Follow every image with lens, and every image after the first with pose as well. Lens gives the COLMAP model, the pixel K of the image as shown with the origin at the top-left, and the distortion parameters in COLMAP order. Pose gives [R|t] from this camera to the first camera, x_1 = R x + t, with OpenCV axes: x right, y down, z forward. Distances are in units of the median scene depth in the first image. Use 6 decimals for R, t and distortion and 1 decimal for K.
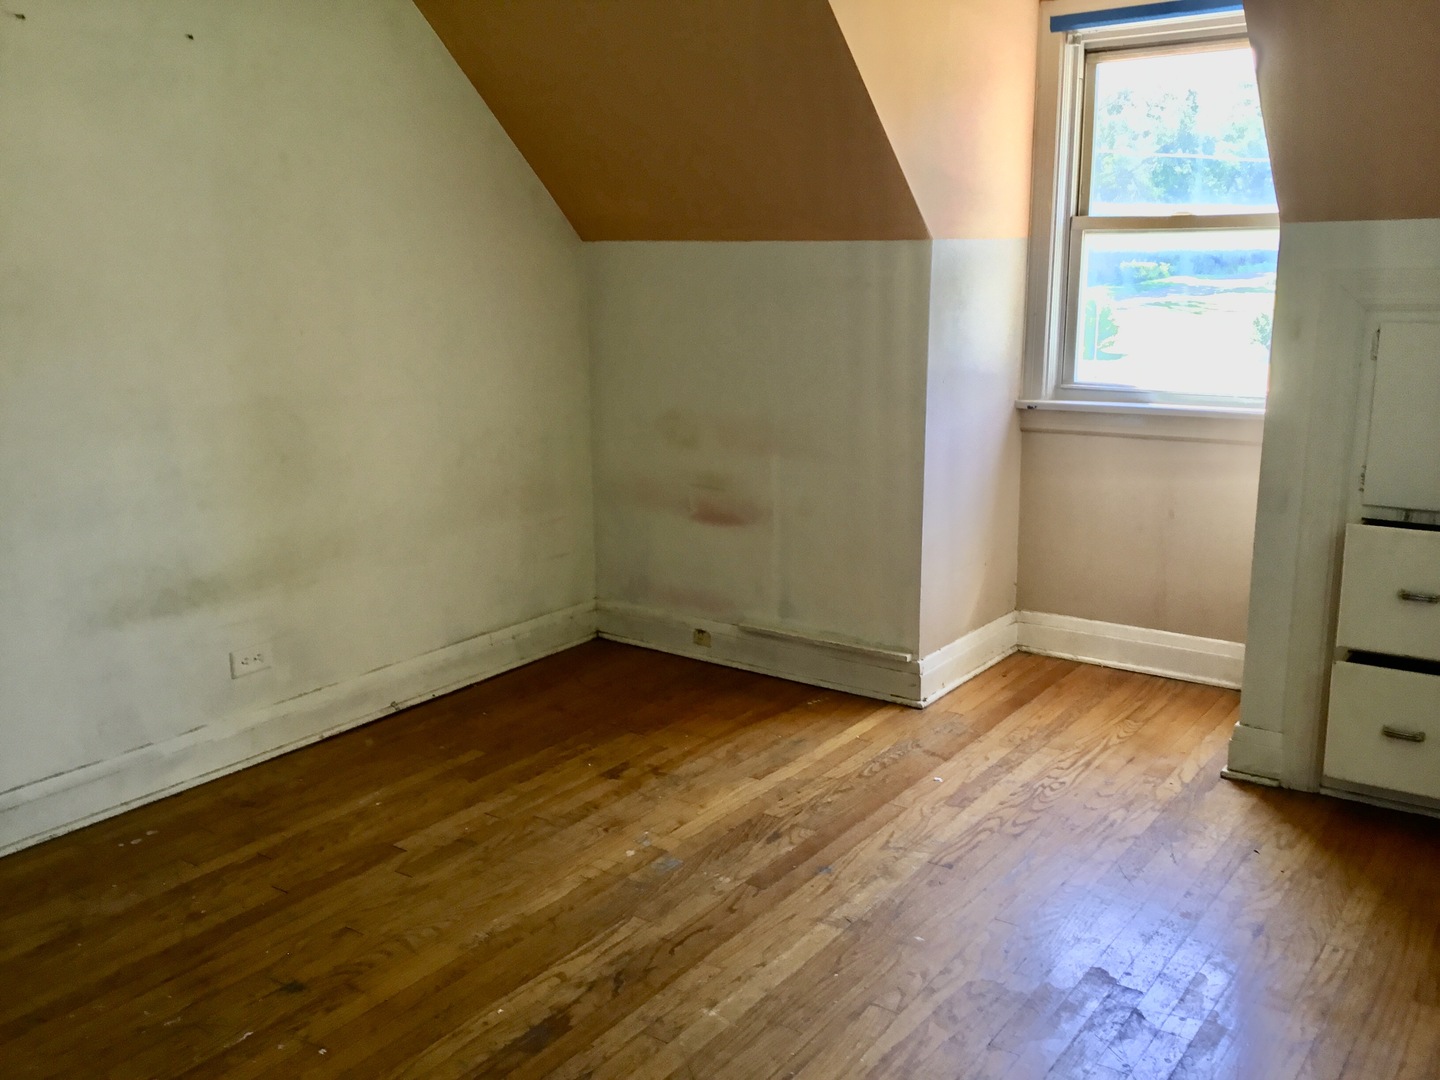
lens RADIAL K [[1291.5, 0, 720.0], [0, 1291.5, 540.0], [0, 0, 1]] dist [0.133505, -0.244025]
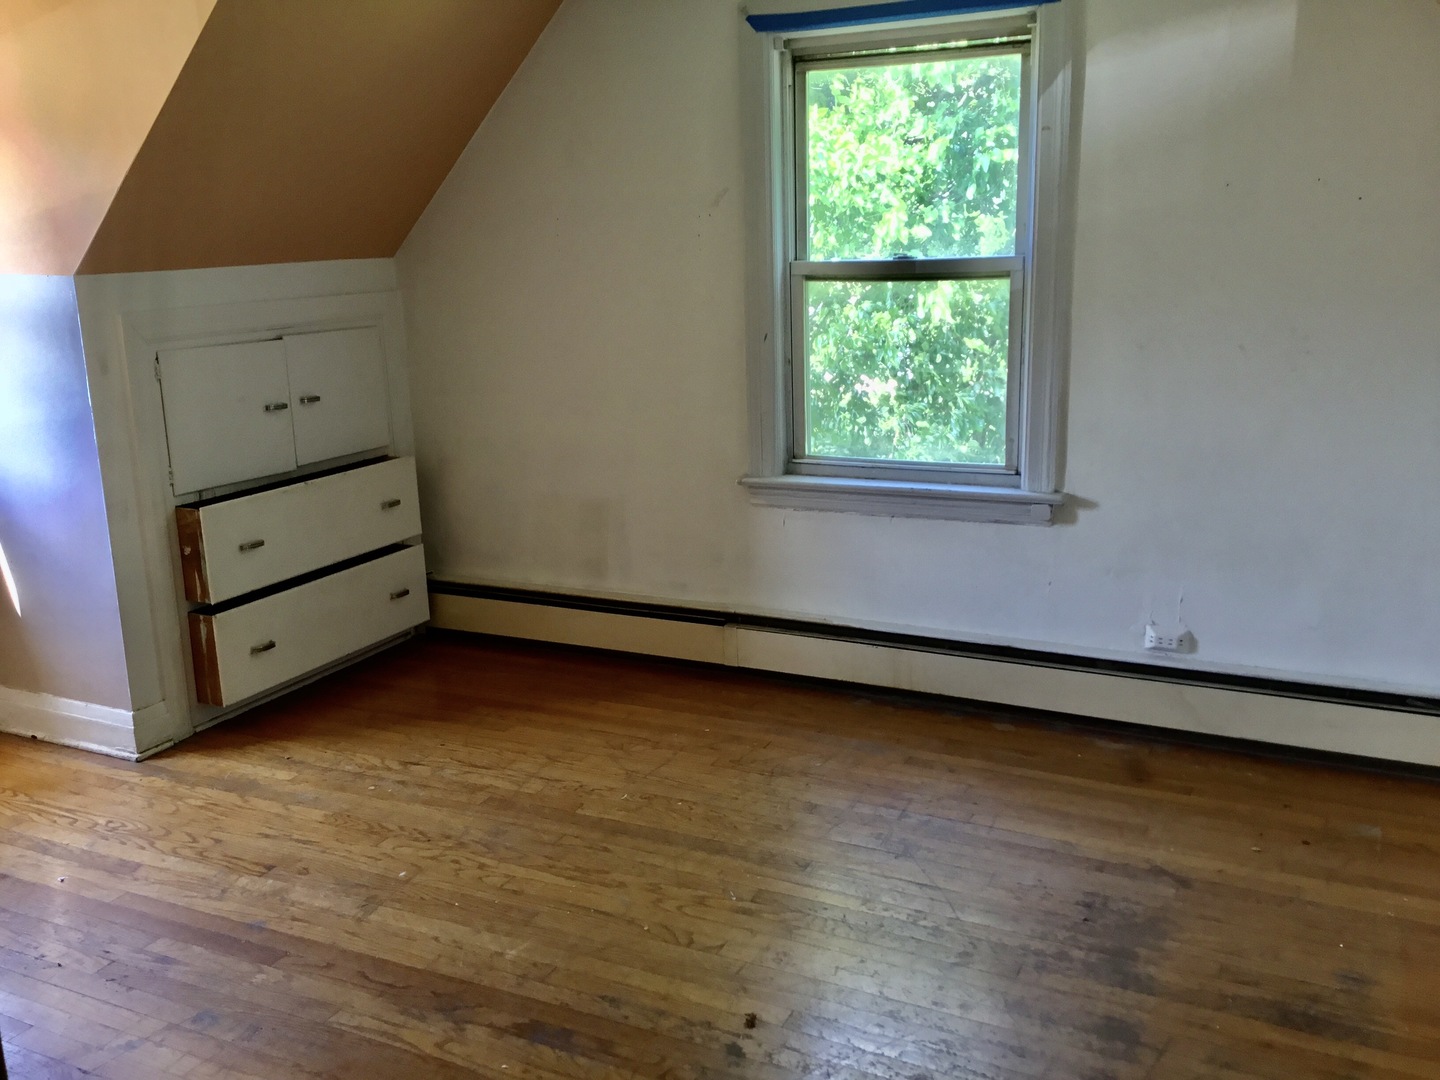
lens RADIAL K [[1291.5, 0, 720.0], [0, 1291.5, 540.0], [0, 0, 1]] dist [0.133505, -0.244025]
pose [[-0.165651, -0.205776, 0.964477, -0.860773], [0.245452, 0.938610, 0.242414, -0.171714], [-0.955151, 0.276889, -0.104974, 0.677299]]
